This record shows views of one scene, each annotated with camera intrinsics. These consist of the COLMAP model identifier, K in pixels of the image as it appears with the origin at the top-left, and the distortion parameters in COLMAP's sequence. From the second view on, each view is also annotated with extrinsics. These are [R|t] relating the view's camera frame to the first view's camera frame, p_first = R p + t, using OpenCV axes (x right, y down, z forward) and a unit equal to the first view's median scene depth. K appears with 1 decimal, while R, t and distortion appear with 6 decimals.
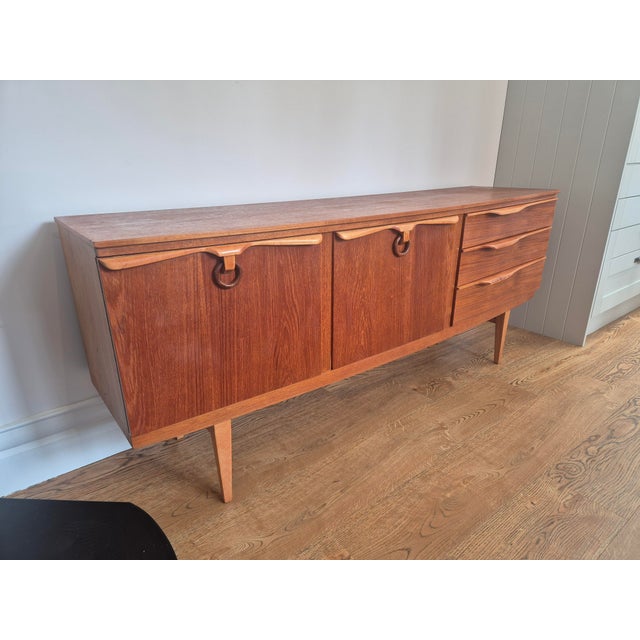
lens RADIAL K [[427.0, 0, 320.8], [0, 427.0, 317.6], [0, 0, 1]] dist [0.078397, -0.064746]
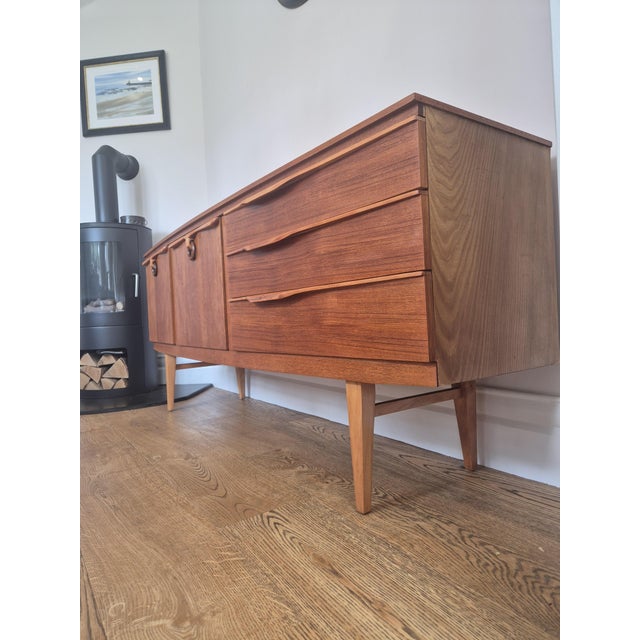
lens RADIAL K [[427.0, 0, 315.7], [0, 427.0, 313.2], [0, 0, 1]] dist [0.078397, -0.064746]
pose [[-0.059817, 0.000266, -0.998209, 1.332493], [-0.305355, 0.952058, 0.018552, -0.130262], [0.950358, 0.305918, -0.056868, 1.425791]]
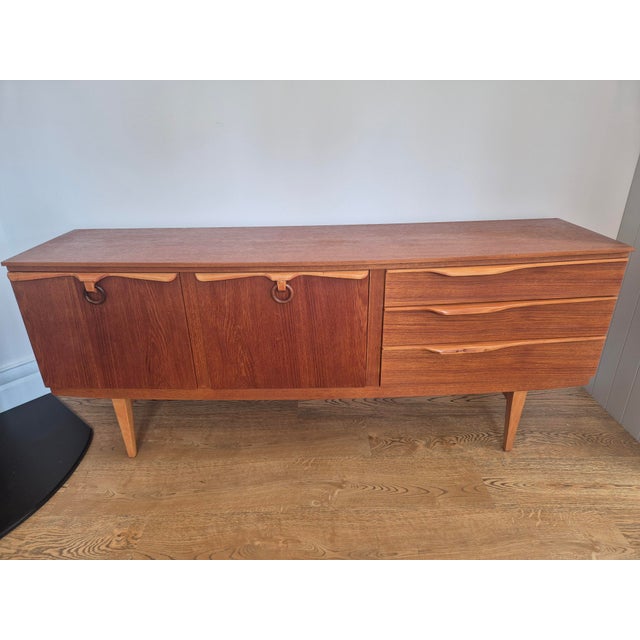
lens RADIAL K [[427.0, 0, 314.4], [0, 427.0, 319.2], [0, 0, 1]] dist [0.078397, -0.064746]
pose [[0.786223, 0.242414, -0.568408, 0.816649], [-0.199360, 0.970161, 0.137997, -0.258104], [0.584900, 0.004821, 0.811091, 0.236024]]
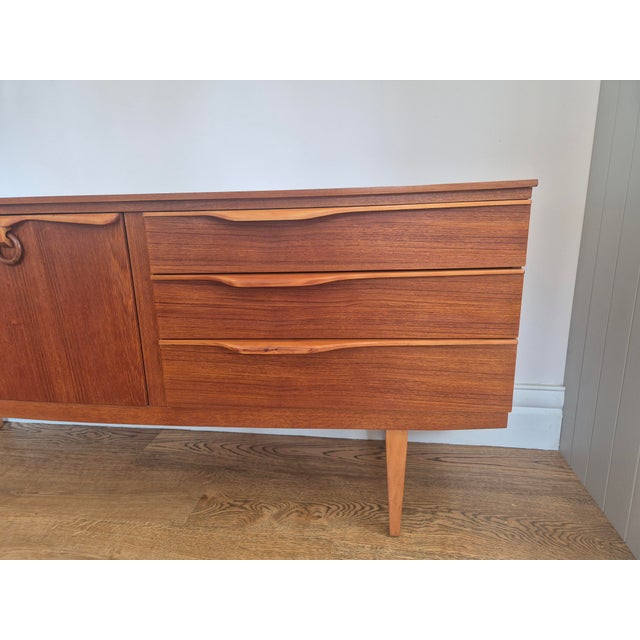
lens RADIAL K [[427.0, 0, 316.3], [0, 427.0, 320.6], [0, 0, 1]] dist [0.078397, -0.064746]
pose [[0.684660, 0.166465, -0.709598, 1.021837], [-0.235802, 0.971801, 0.000460, -0.171370], [0.689665, 0.167010, 0.704606, 0.859255]]
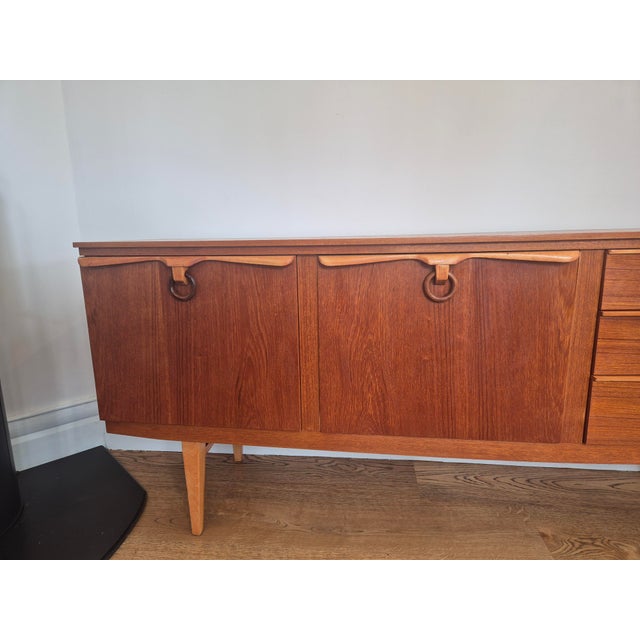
lens RADIAL K [[427.0, 0, 315.9], [0, 427.0, 319.7], [0, 0, 1]] dist [0.078397, -0.064746]
pose [[0.712268, 0.128346, -0.690074, 0.522513], [-0.229333, 0.971737, -0.055977, -0.030778], [0.663386, 0.198127, 0.721571, 0.377159]]
